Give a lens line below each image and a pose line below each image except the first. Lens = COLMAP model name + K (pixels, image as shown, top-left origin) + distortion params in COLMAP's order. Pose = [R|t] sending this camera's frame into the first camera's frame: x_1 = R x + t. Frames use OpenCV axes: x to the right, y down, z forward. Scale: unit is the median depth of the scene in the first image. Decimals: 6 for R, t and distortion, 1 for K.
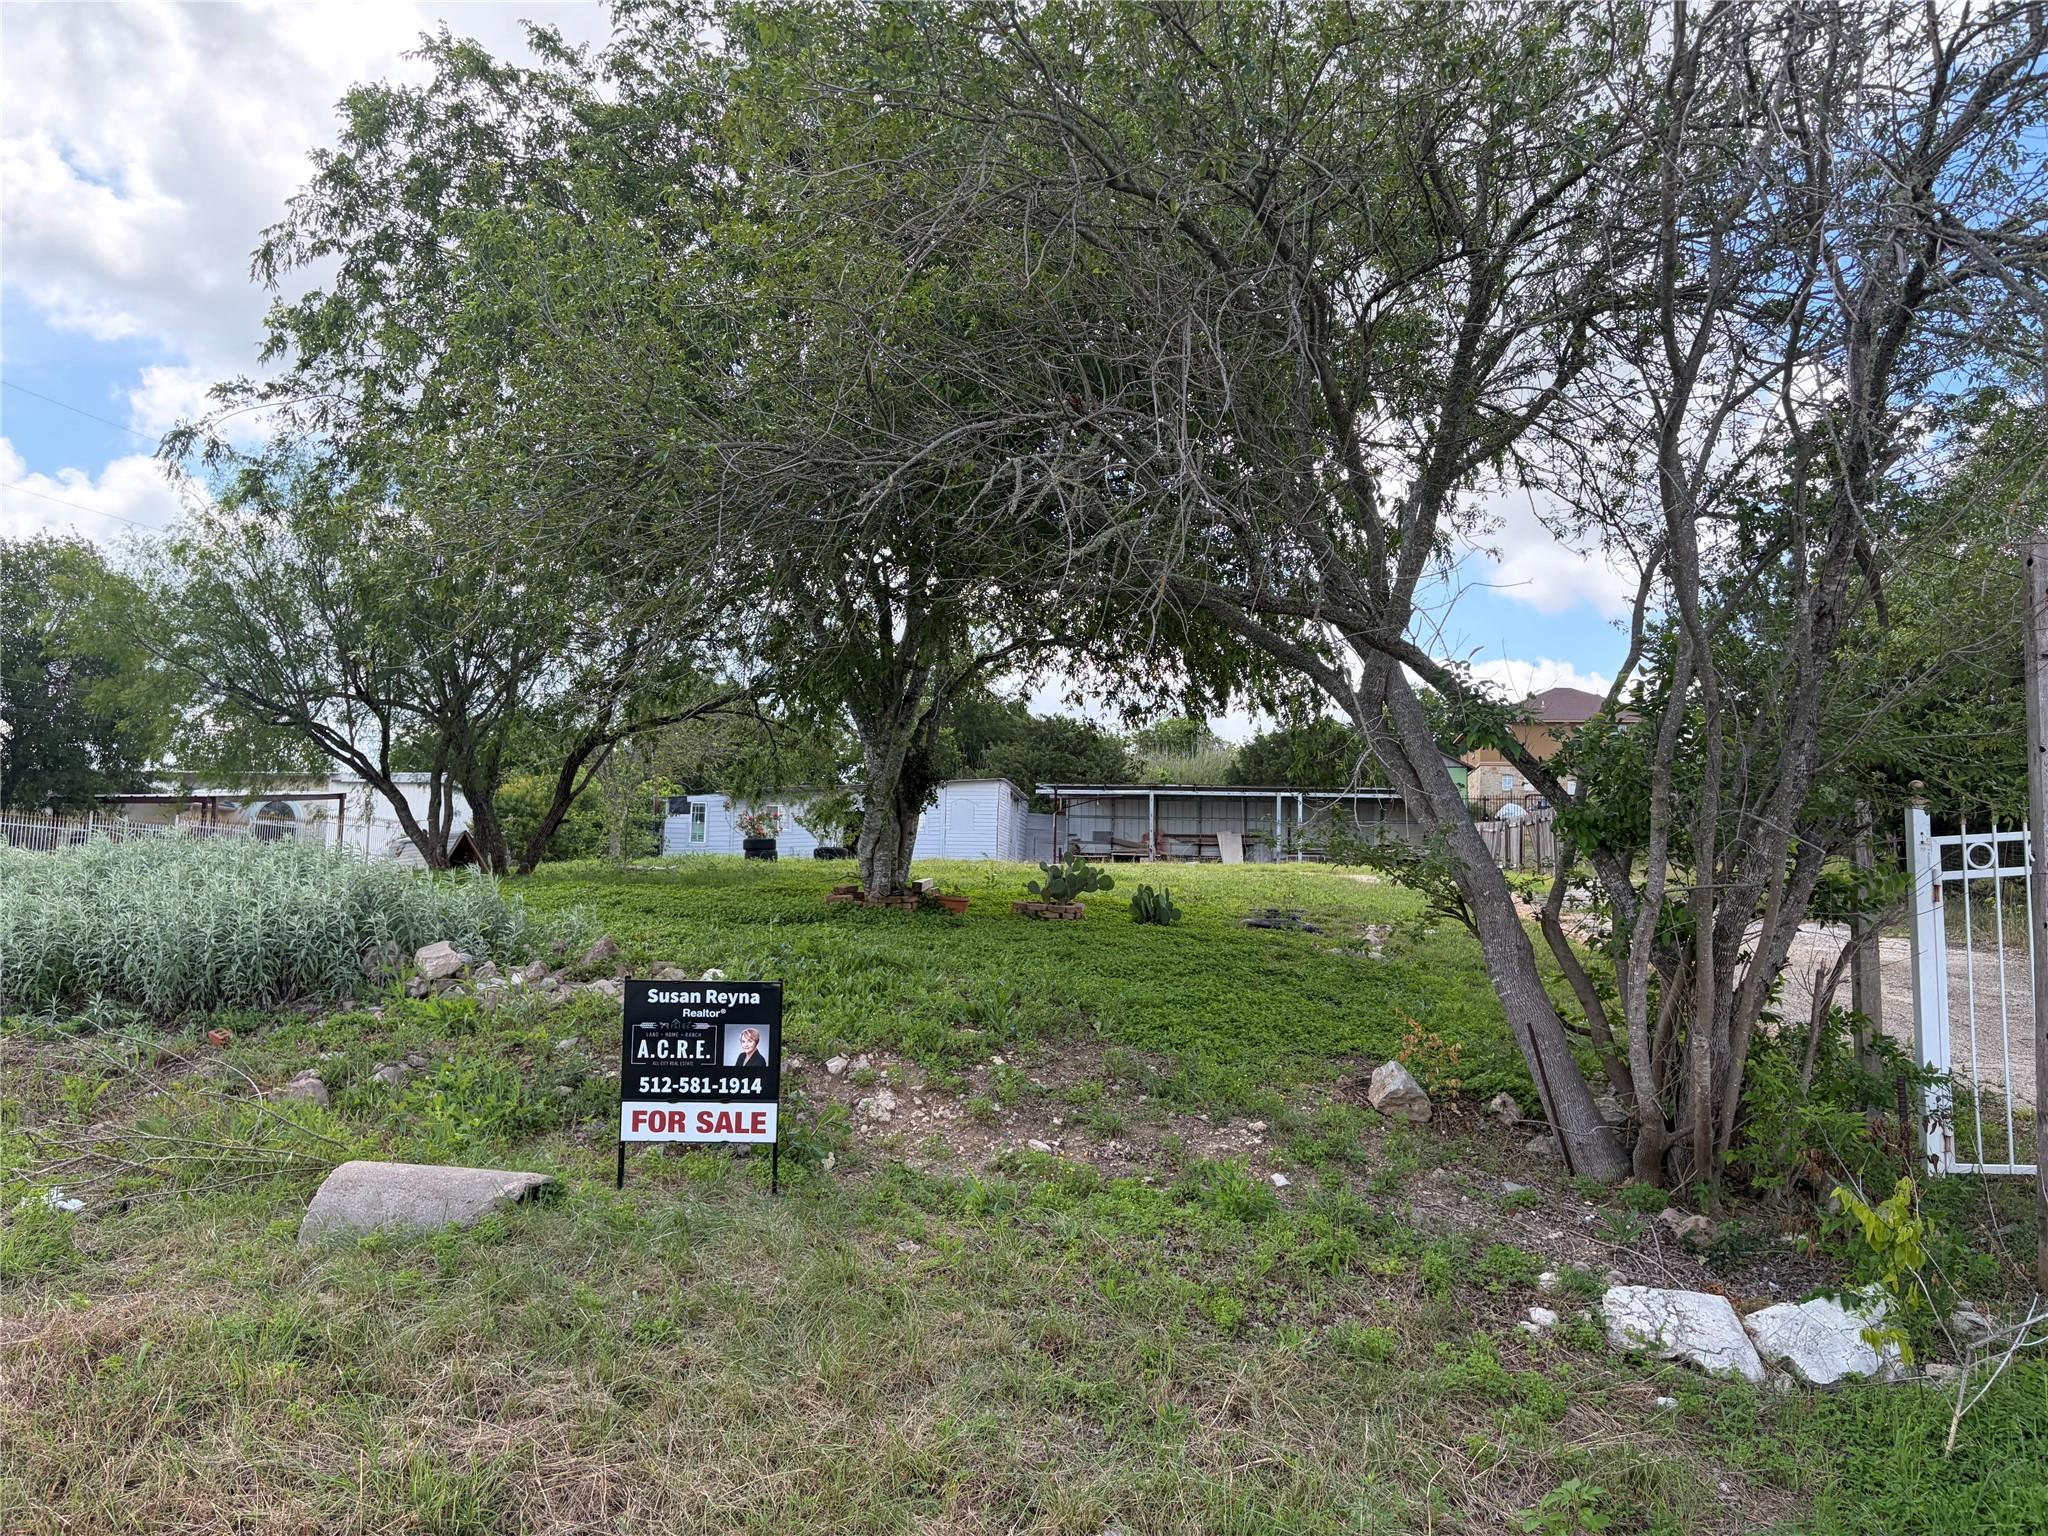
lens RADIAL K [[1514.3, 0, 1023.7], [0, 1514.3, 766.6], [0, 0, 1]] dist [-0.067622, 0.004398]
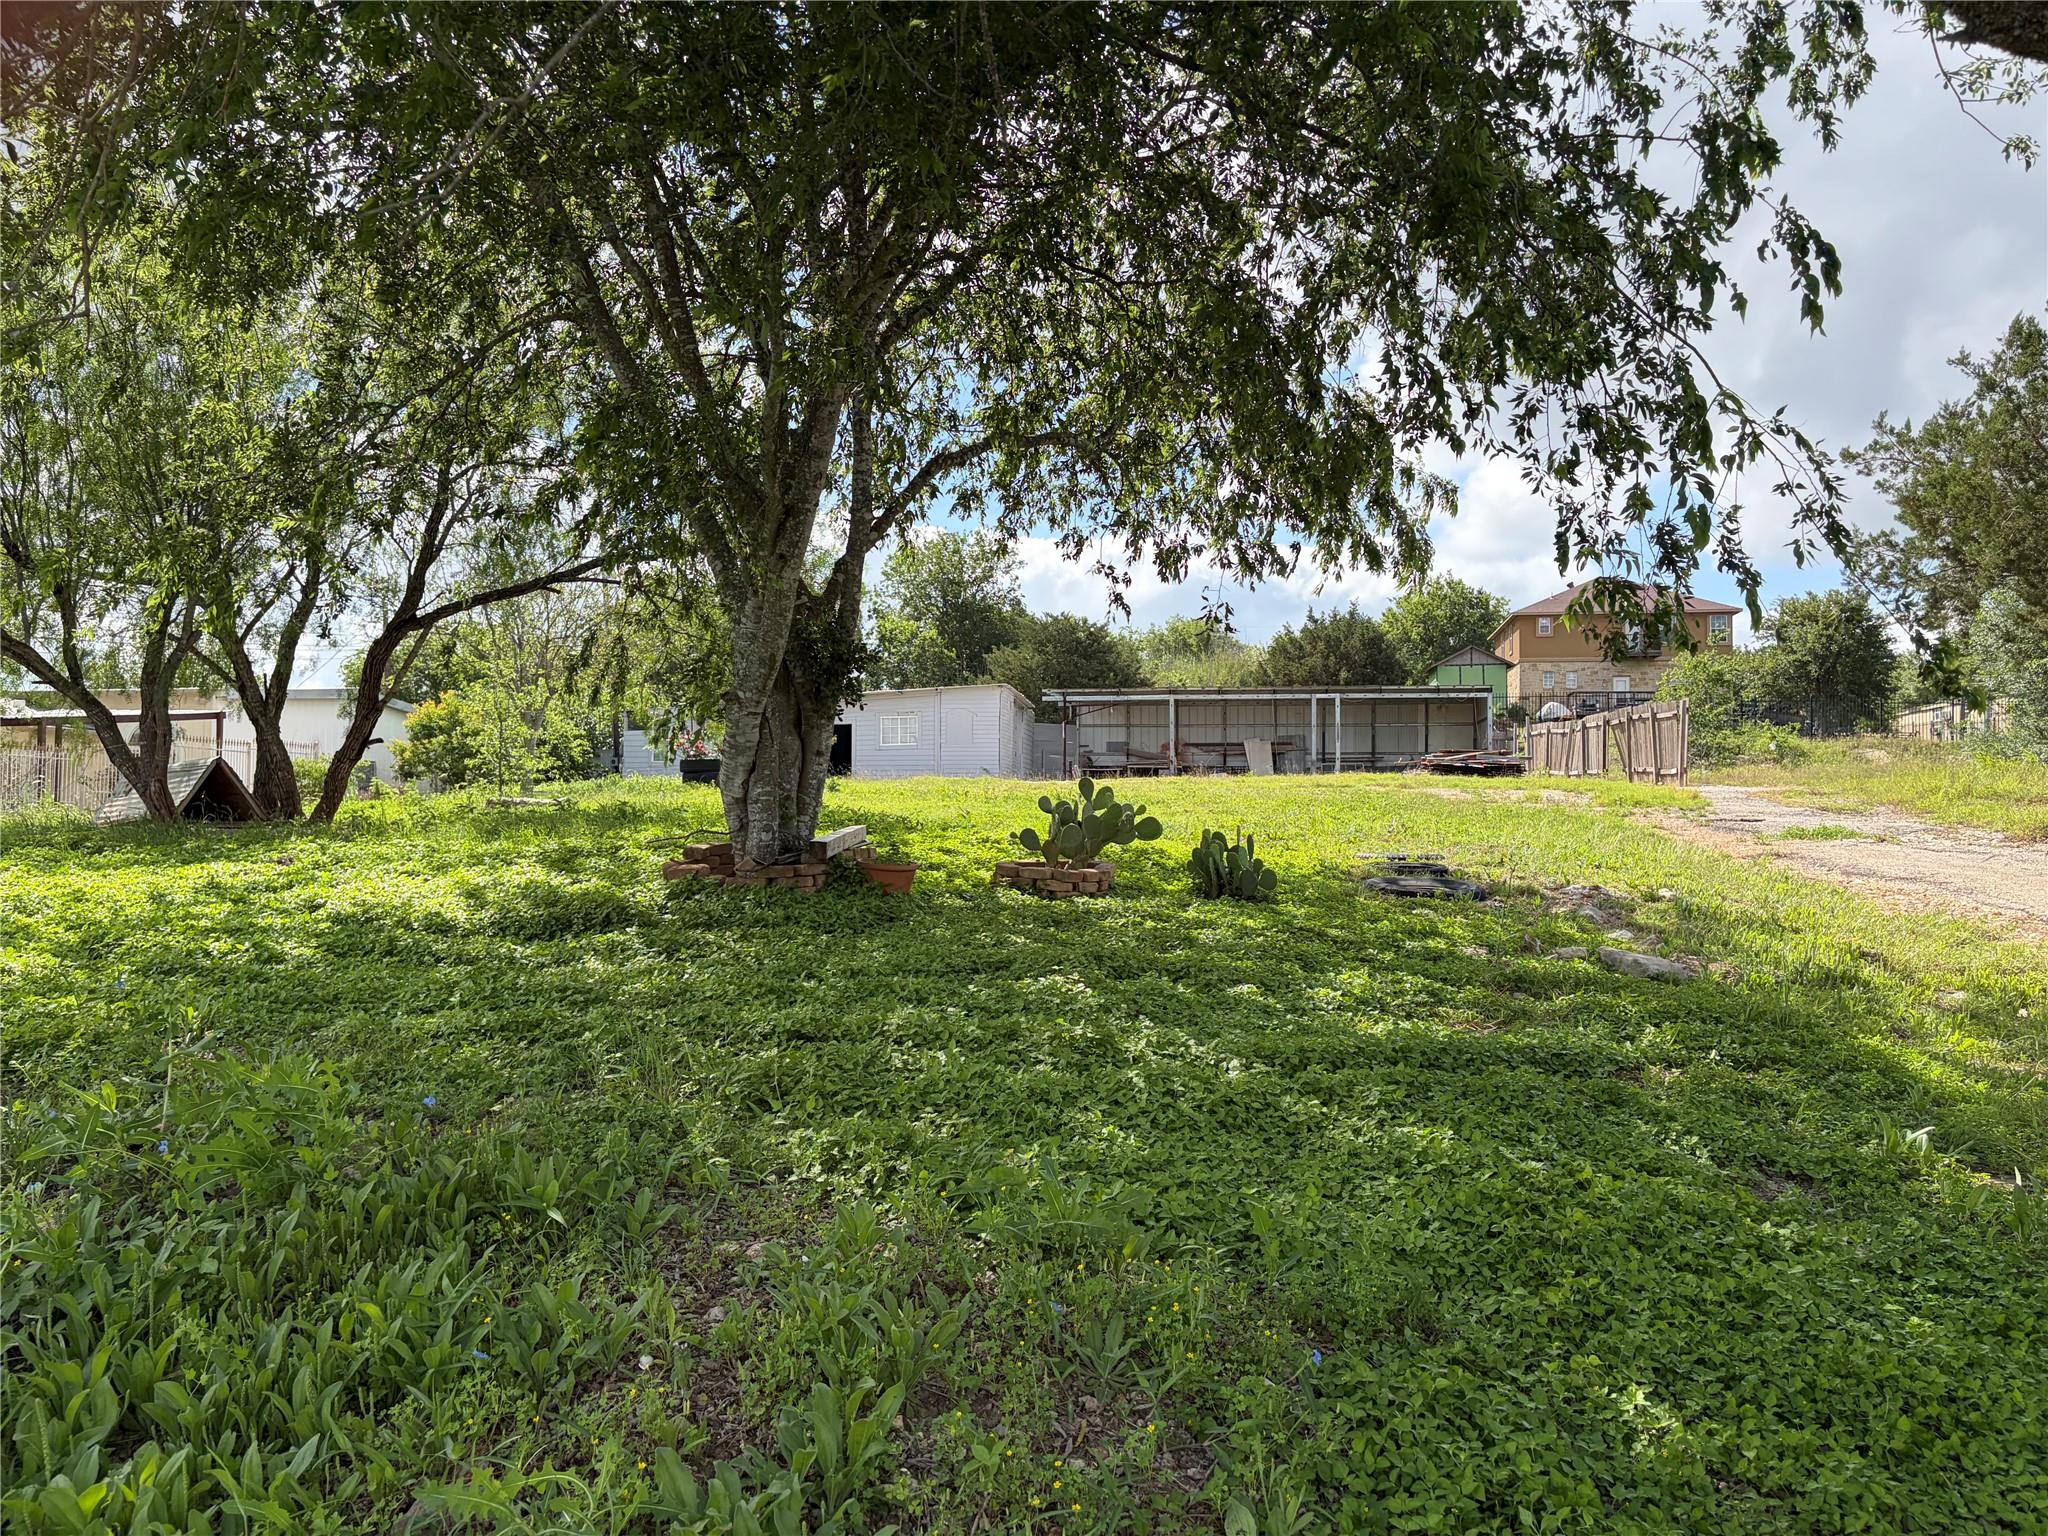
lens RADIAL K [[1514.3, 0, 1024.3], [0, 1514.3, 767.3], [0, 0, 1]] dist [-0.067622, 0.004398]
pose [[0.999867, -0.015272, -0.005807, 0.002315], [0.015590, 0.998107, 0.059494, 0.004361], [0.004887, -0.059577, 0.998212, 0.113490]]
